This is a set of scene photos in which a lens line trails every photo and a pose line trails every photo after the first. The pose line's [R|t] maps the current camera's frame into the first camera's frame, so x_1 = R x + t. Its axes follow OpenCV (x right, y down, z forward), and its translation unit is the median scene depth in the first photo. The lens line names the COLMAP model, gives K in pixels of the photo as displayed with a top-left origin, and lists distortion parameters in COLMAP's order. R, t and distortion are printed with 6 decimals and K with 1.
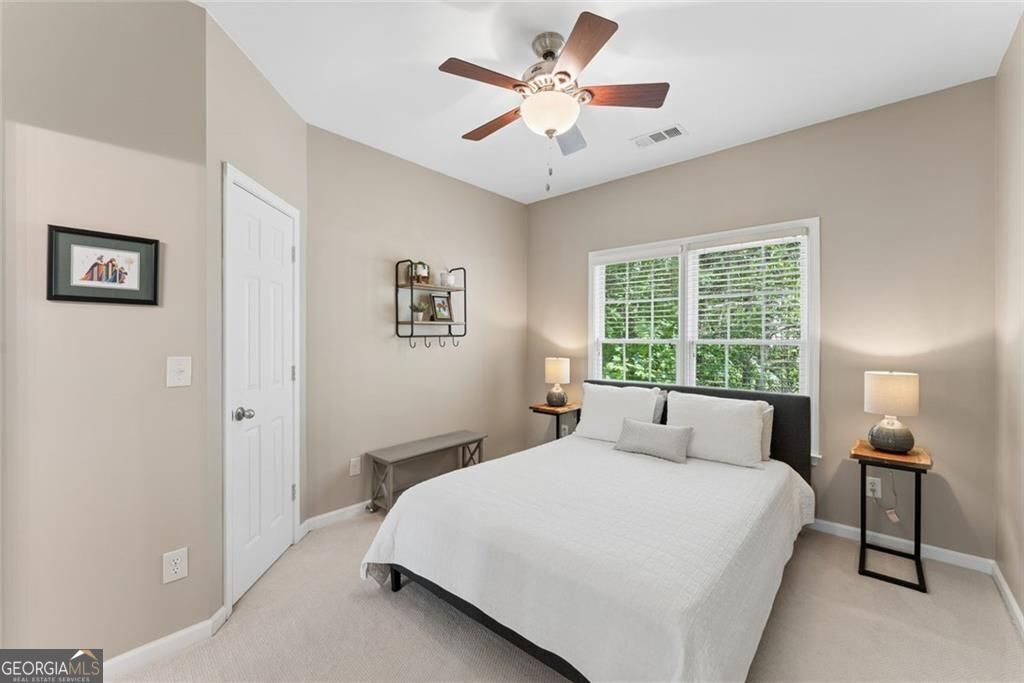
lens RADIAL K [[415.6, 0, 511.0], [0, 415.6, 339.1], [0, 0, 1]] dist [-0.002458, 0.000832]
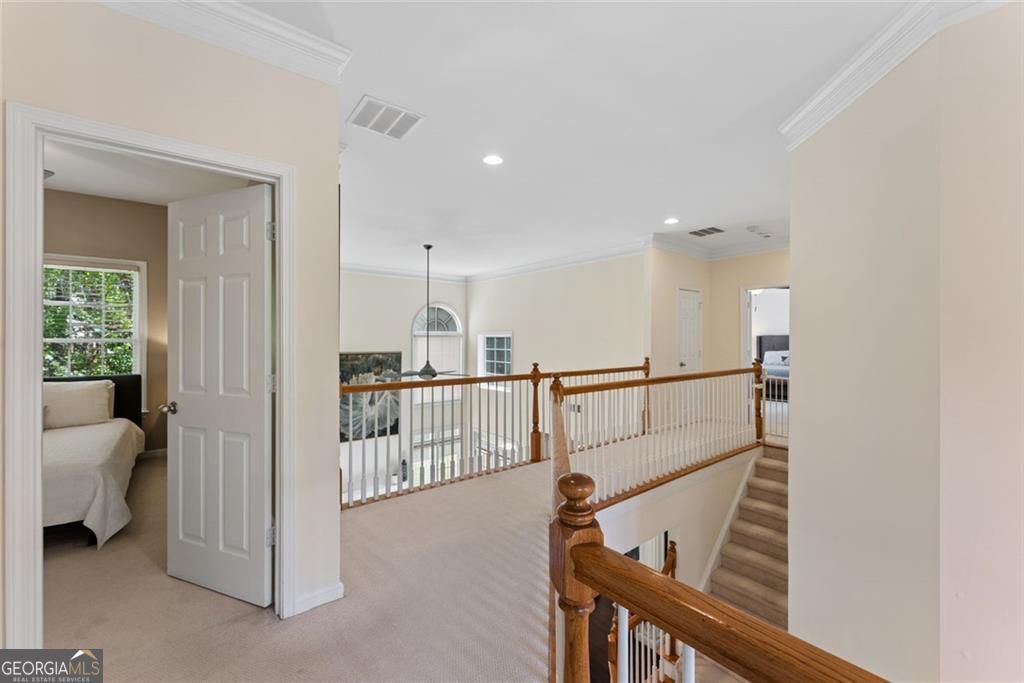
lens RADIAL K [[415.6, 0, 505.6], [0, 415.6, 337.1], [0, 0, 1]] dist [-0.002458, 0.000832]
pose [[0.182250, -0.007629, 0.983223, -0.580758], [-0.002560, 0.999963, 0.008234, -0.020496], [-0.983249, -0.004017, 0.182224, -0.654193]]
